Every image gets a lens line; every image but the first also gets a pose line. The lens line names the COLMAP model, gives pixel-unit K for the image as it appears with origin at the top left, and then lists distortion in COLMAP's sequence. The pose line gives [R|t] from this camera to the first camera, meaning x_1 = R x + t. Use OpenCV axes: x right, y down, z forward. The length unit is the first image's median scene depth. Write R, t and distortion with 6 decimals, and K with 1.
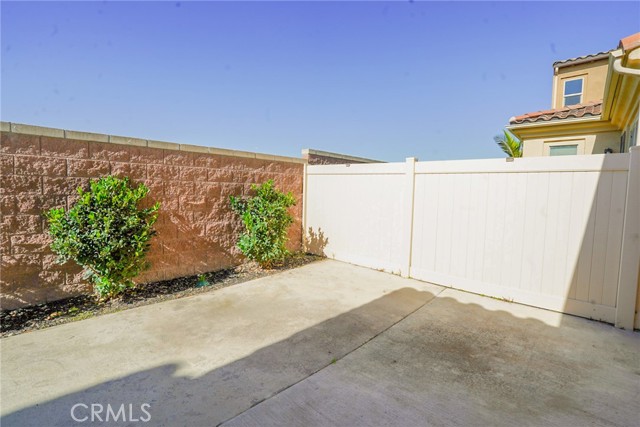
lens RADIAL K [[300.3, 0, 320.0], [0, 300.3, 213.5], [0, 0, 1]] dist [-0.074155, 0.030542]
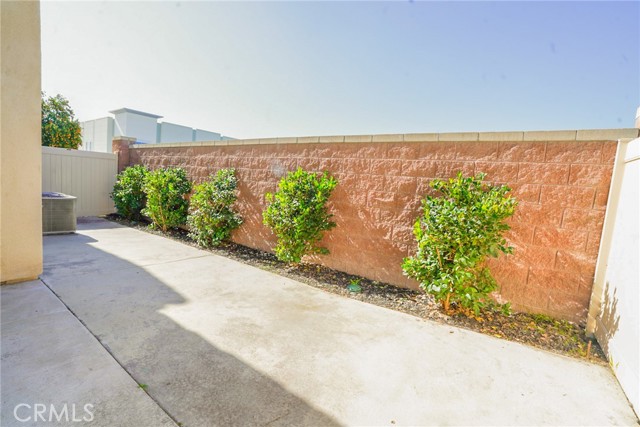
lens RADIAL K [[300.3, 0, 320.0], [0, 300.3, 213.5], [0, 0, 1]] dist [-0.074155, 0.030542]
pose [[0.137992, 0.084704, -0.986805, 0.451478], [-0.147493, 0.986984, 0.064095, -0.026053], [0.979390, 0.136702, 0.148689, 0.721696]]
